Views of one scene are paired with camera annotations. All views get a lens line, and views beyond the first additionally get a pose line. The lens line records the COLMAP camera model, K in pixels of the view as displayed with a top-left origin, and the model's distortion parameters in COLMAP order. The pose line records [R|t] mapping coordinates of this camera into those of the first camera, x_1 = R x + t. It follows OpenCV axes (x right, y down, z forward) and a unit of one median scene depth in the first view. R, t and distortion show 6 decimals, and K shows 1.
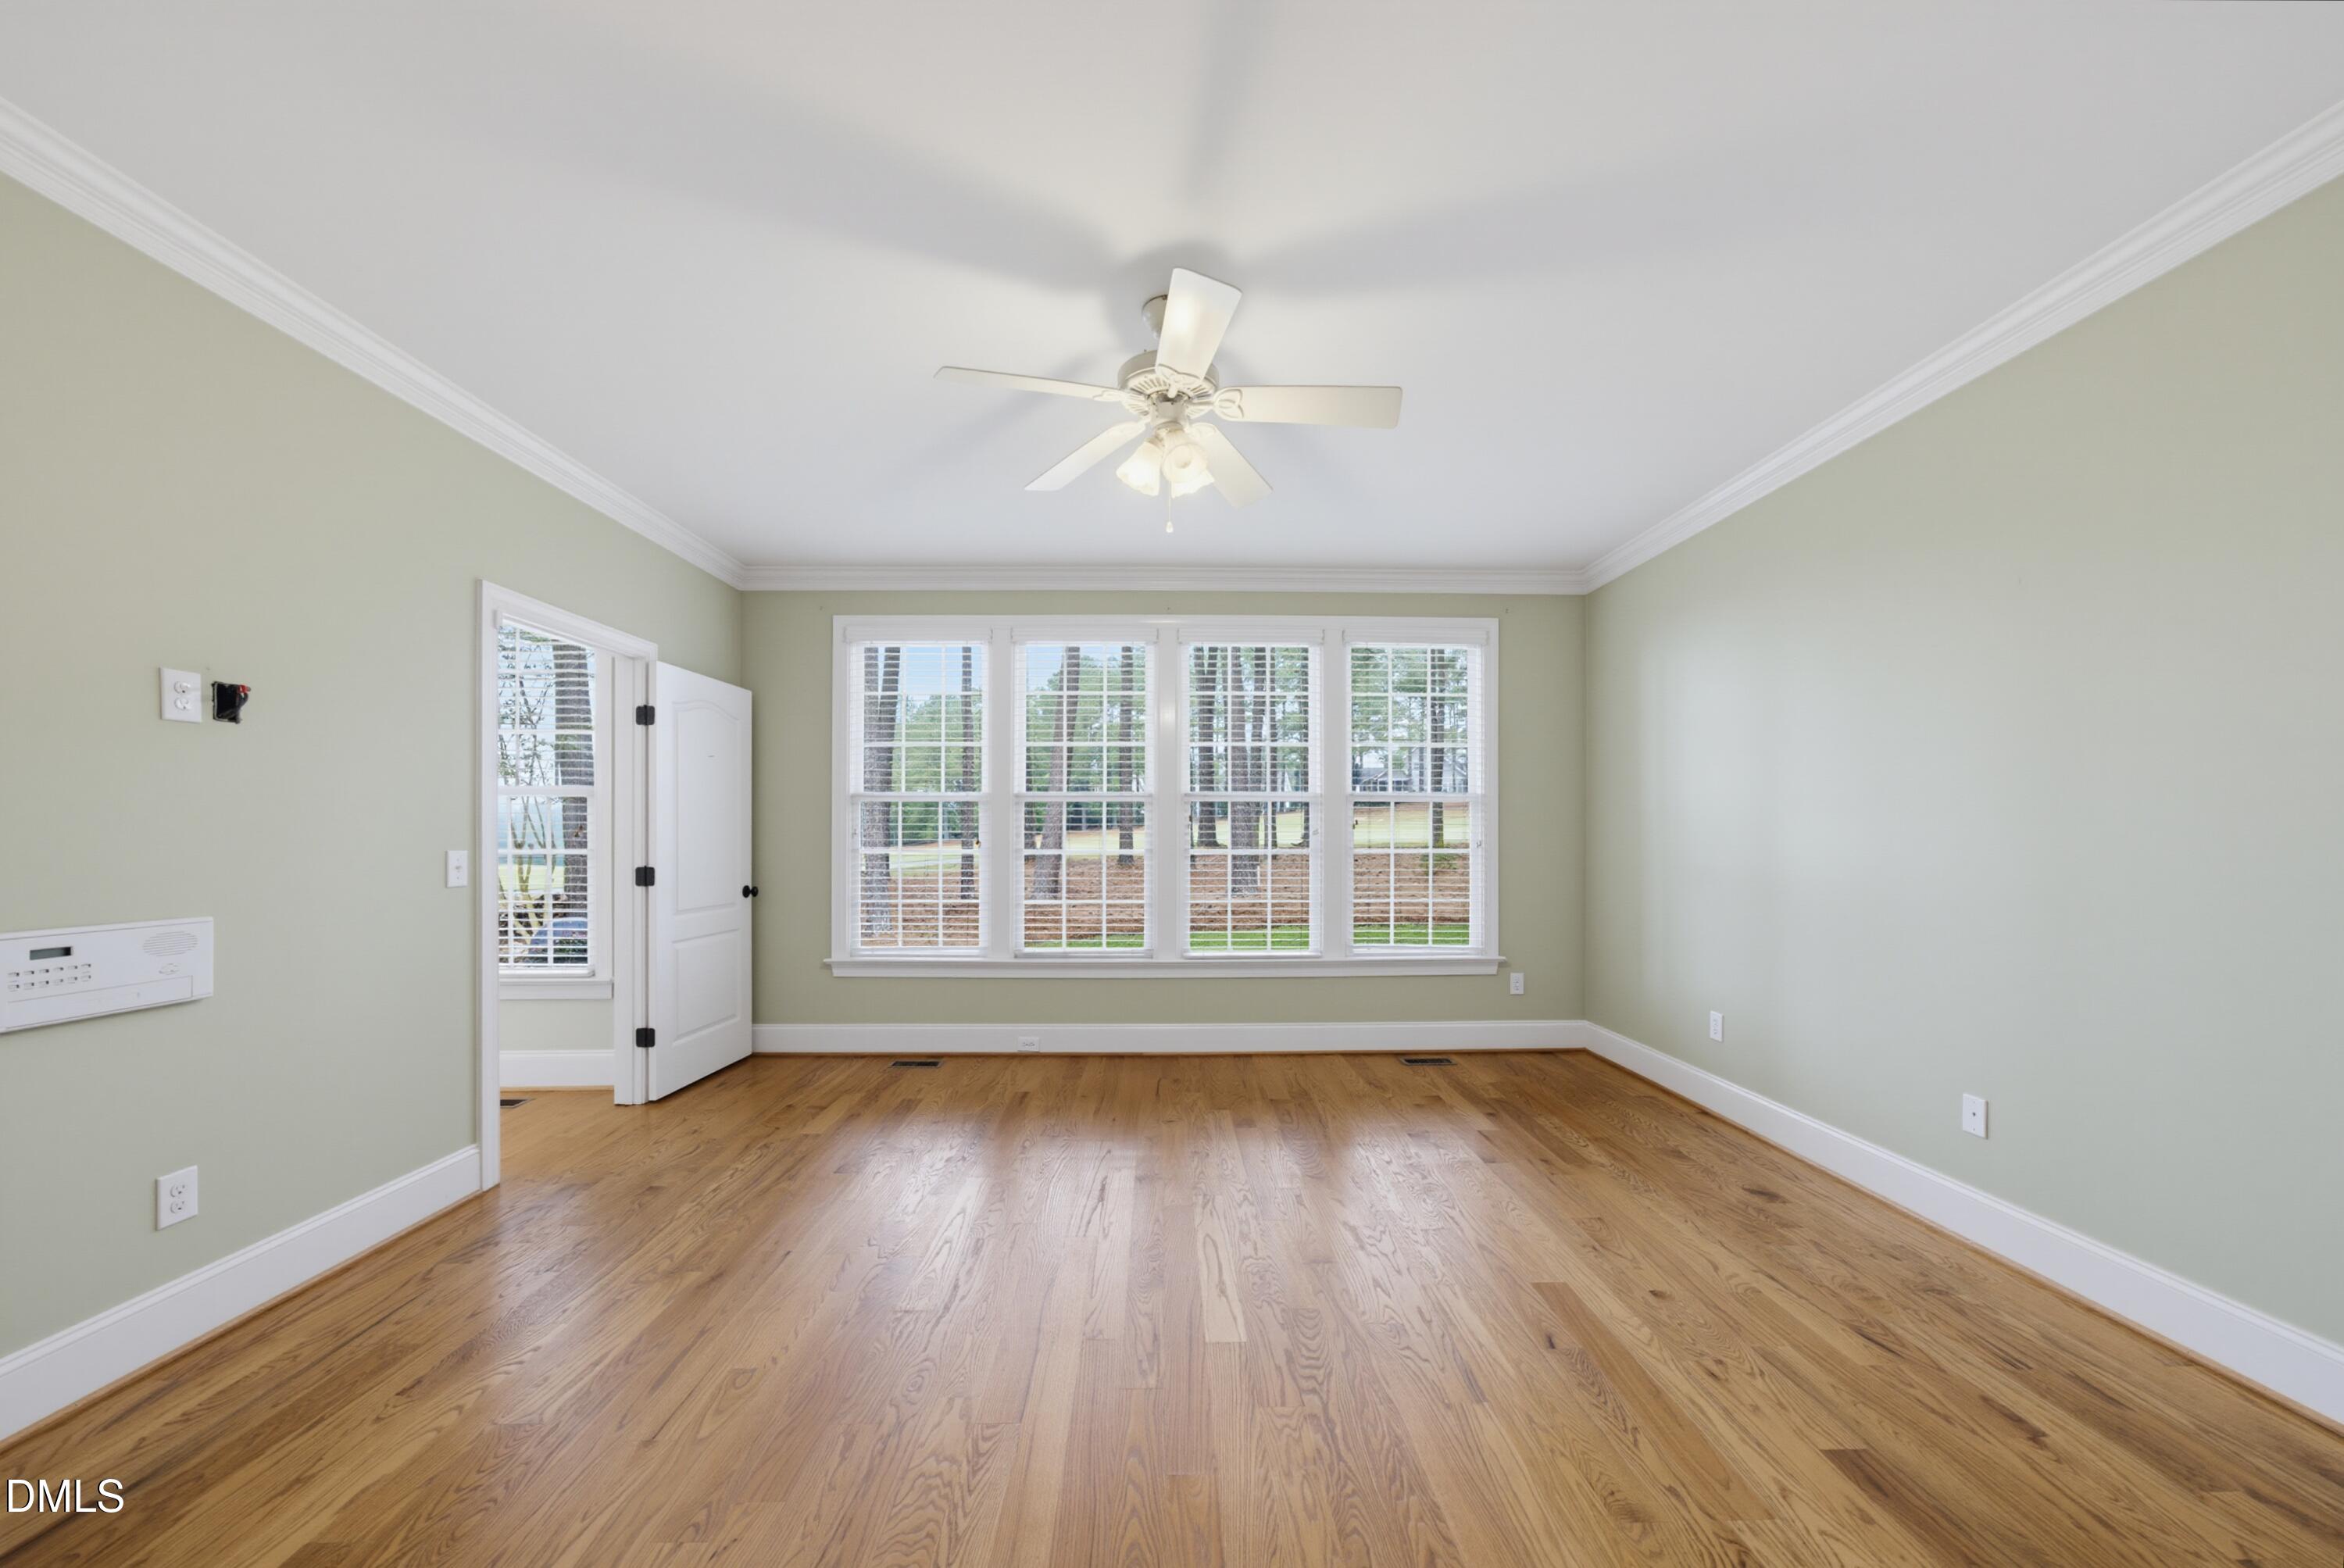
lens RADIAL K [[802.2, 0, 1173.3], [0, 802.2, 843.7], [0, 0, 1]] dist [0.000078, 0.000078]
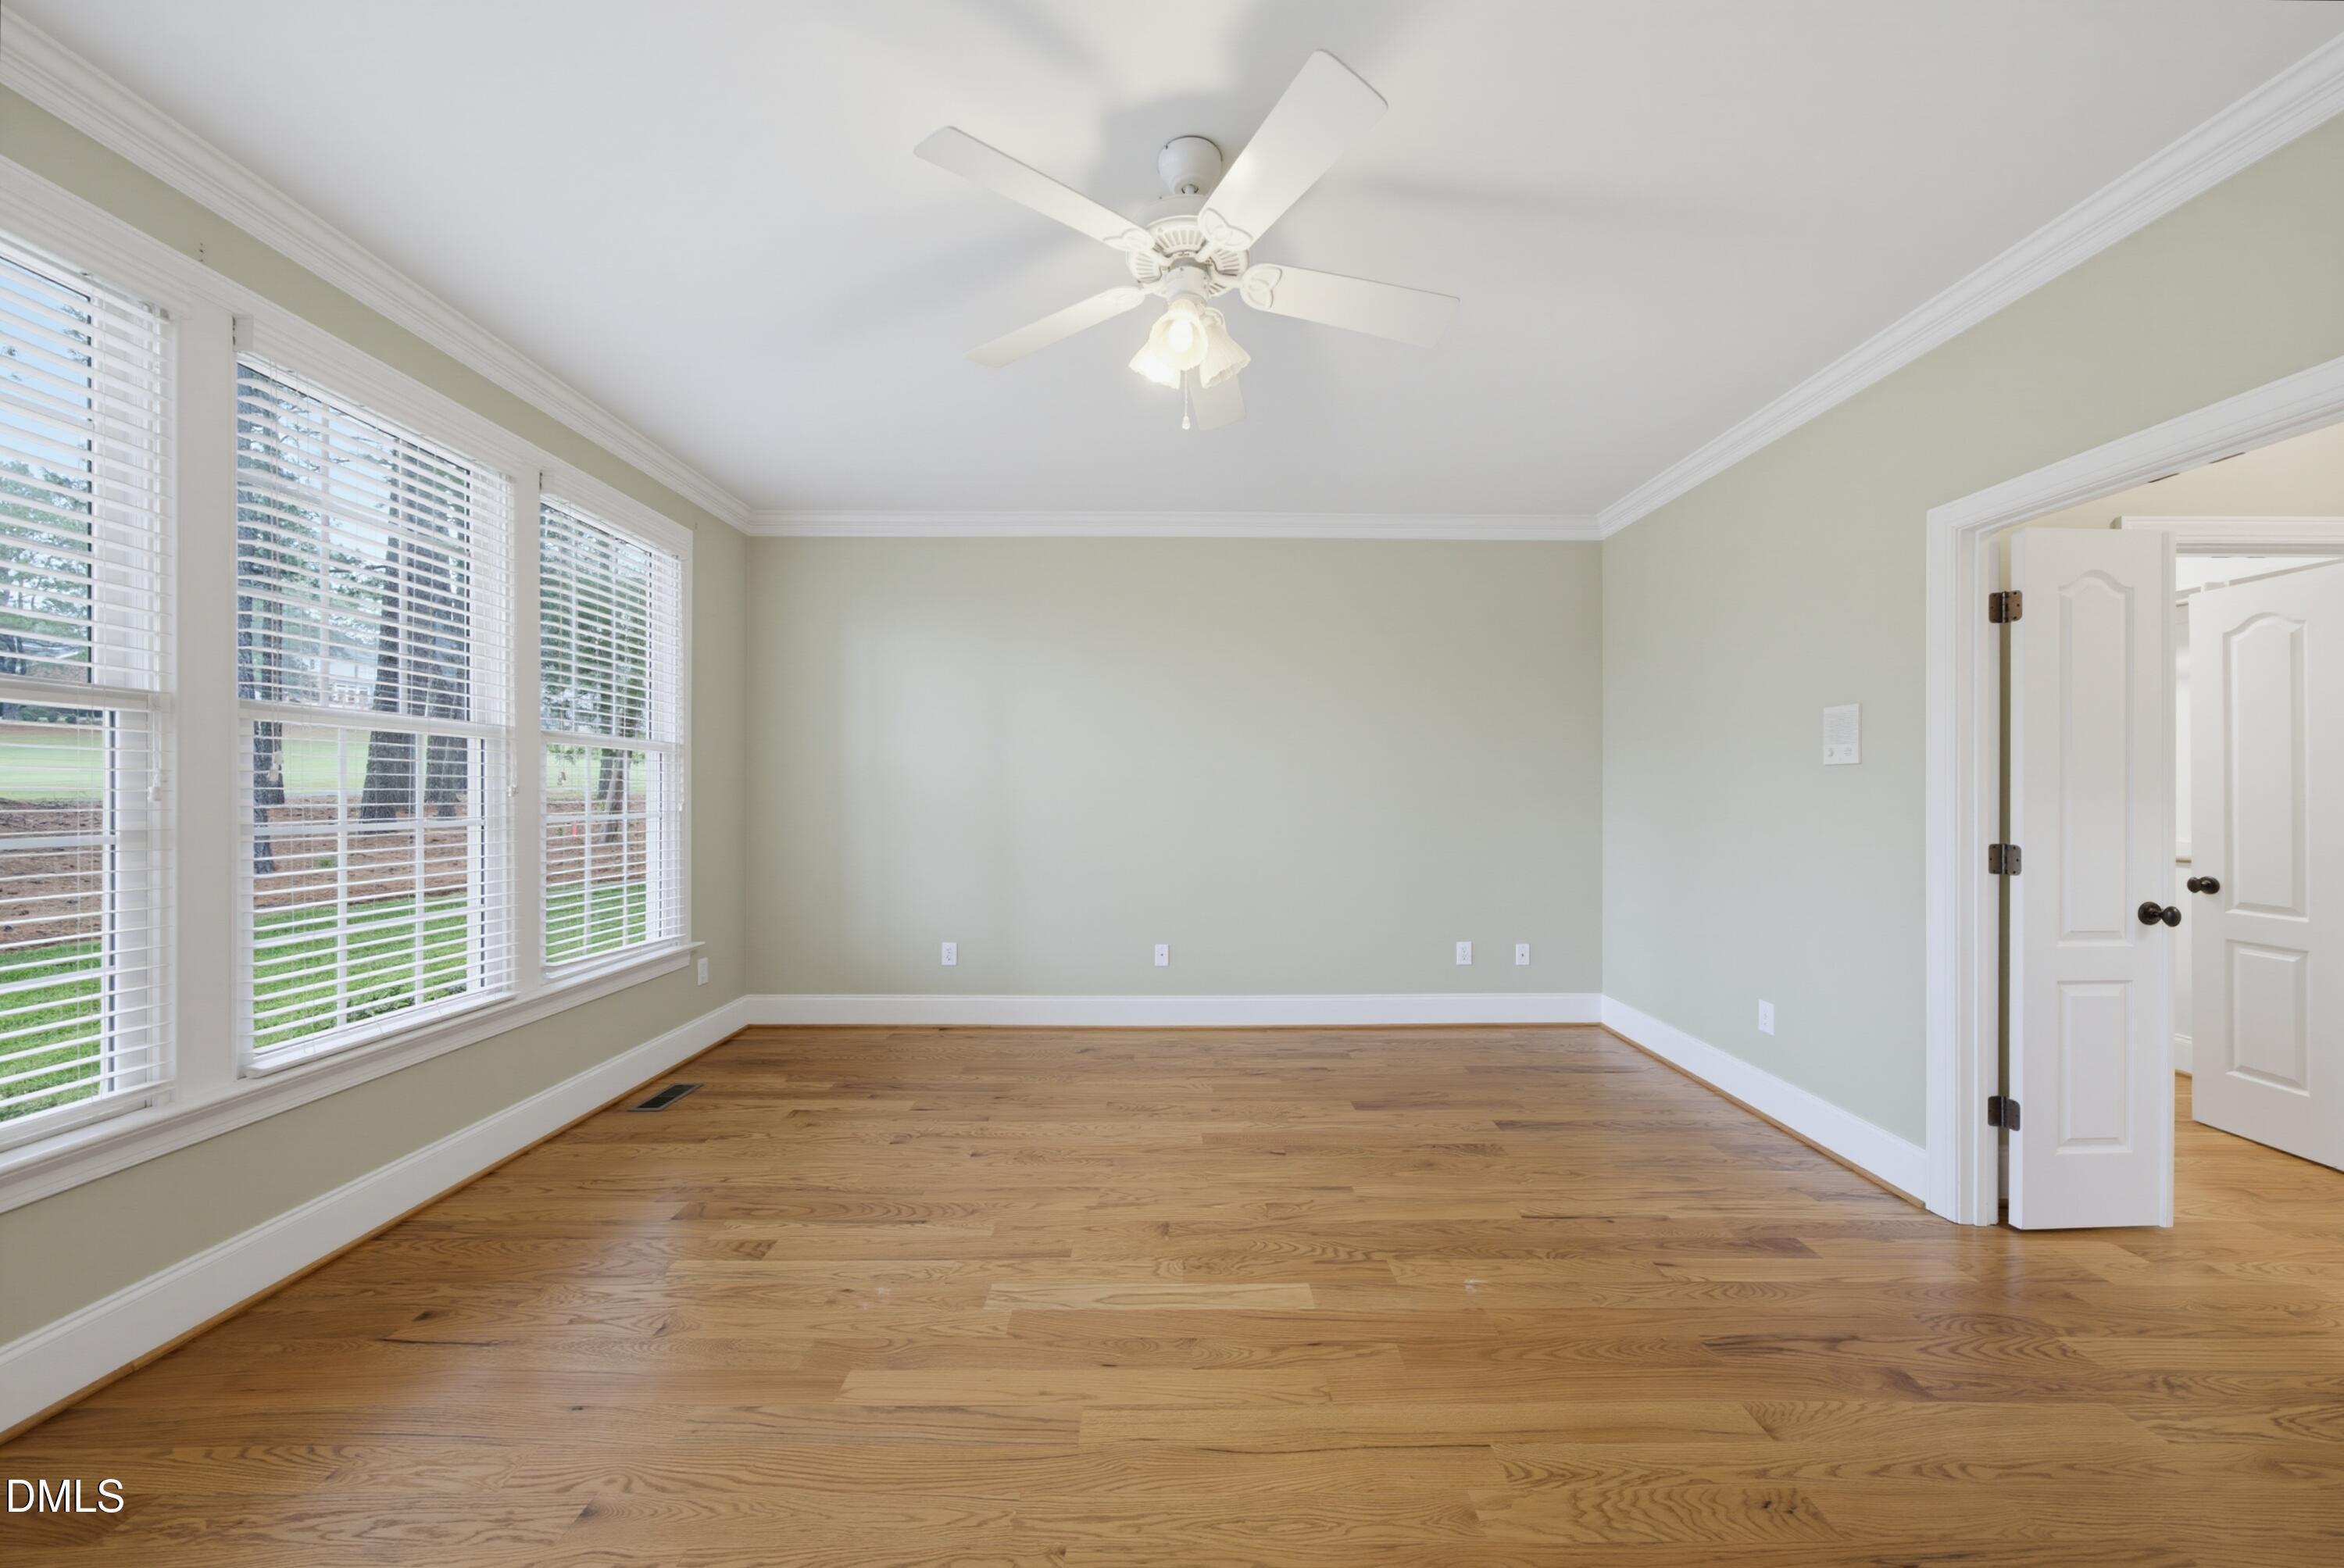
lens RADIAL K [[798.0, 0, 1173.5], [0, 798.0, 801.6], [0, 0, 1]] dist [-0.000423, 0.000197]
pose [[0.013803, -0.005449, 0.999890, -0.708145], [0.004408, 0.999976, 0.005389, -0.010907], [-0.999895, 0.004333, 0.013827, 0.866504]]
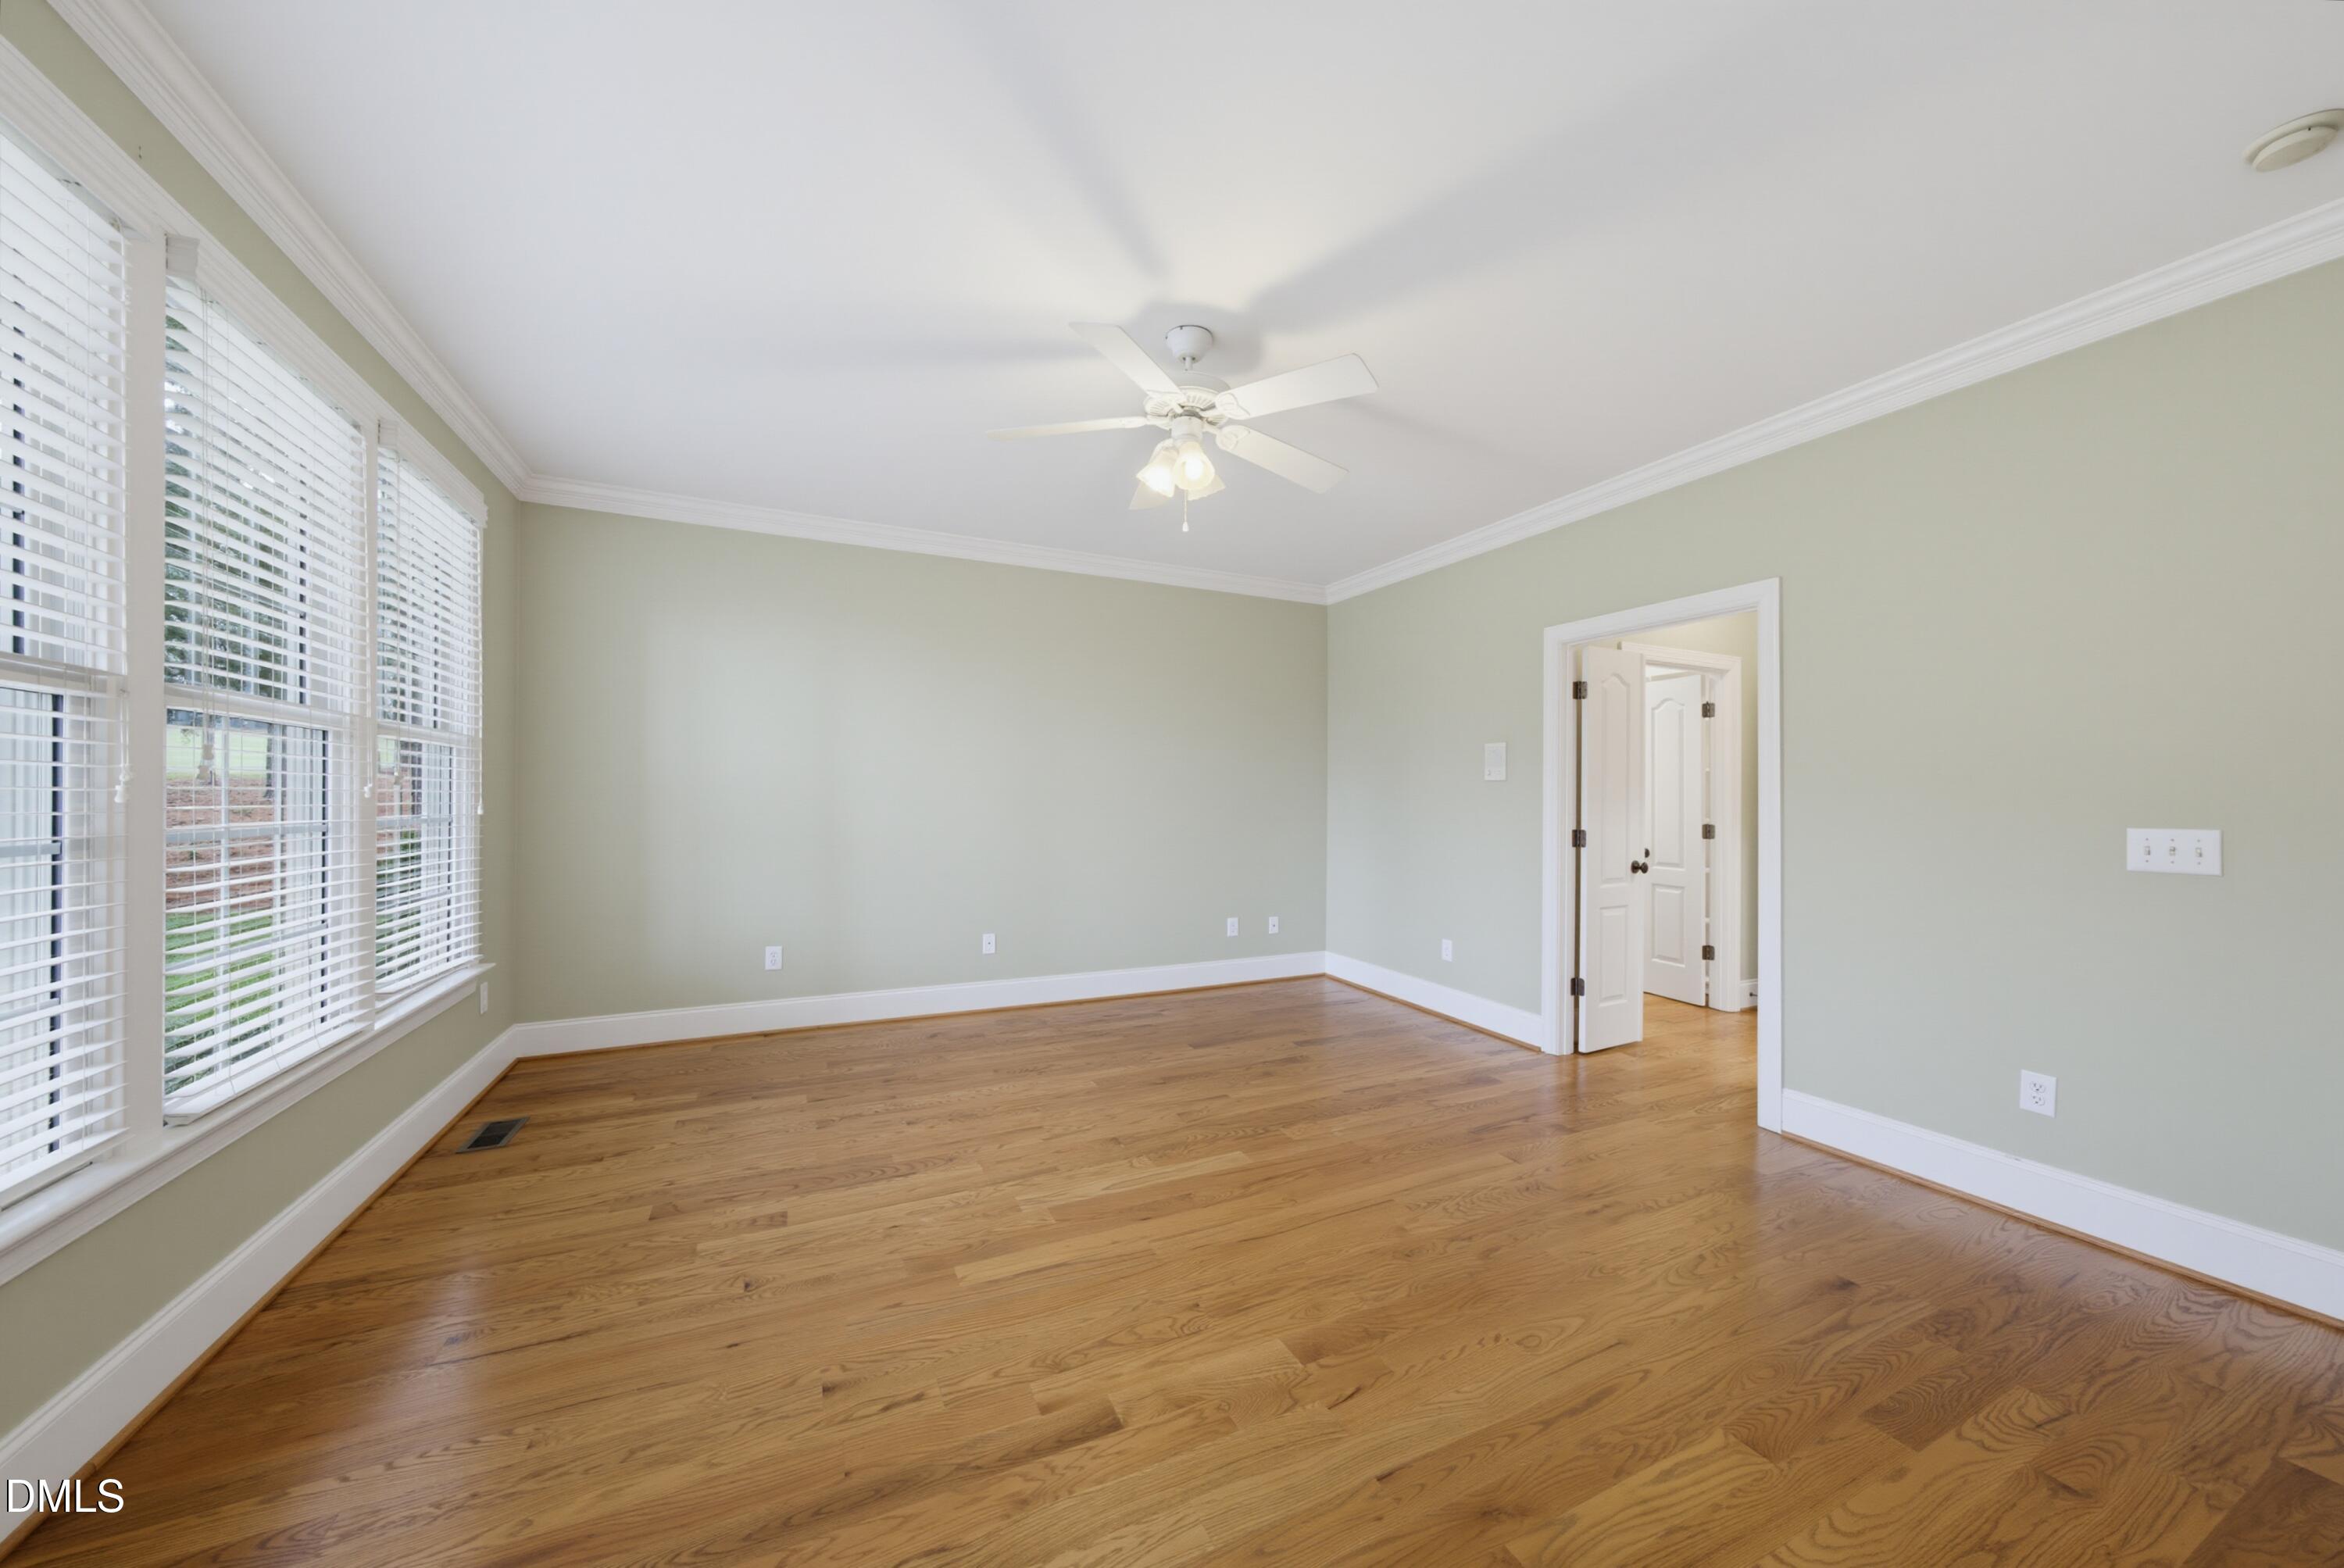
lens RADIAL K [[814.9, 0, 1176.2], [0, 814.9, 808.0], [0, 0, 1]] dist [-0.015898, 0.013656]
pose [[-0.412008, -0.010805, 0.911116, -0.894524], [0.000183, 0.999929, 0.011941, -0.013840], [-0.911180, 0.005087, -0.411977, 1.278445]]
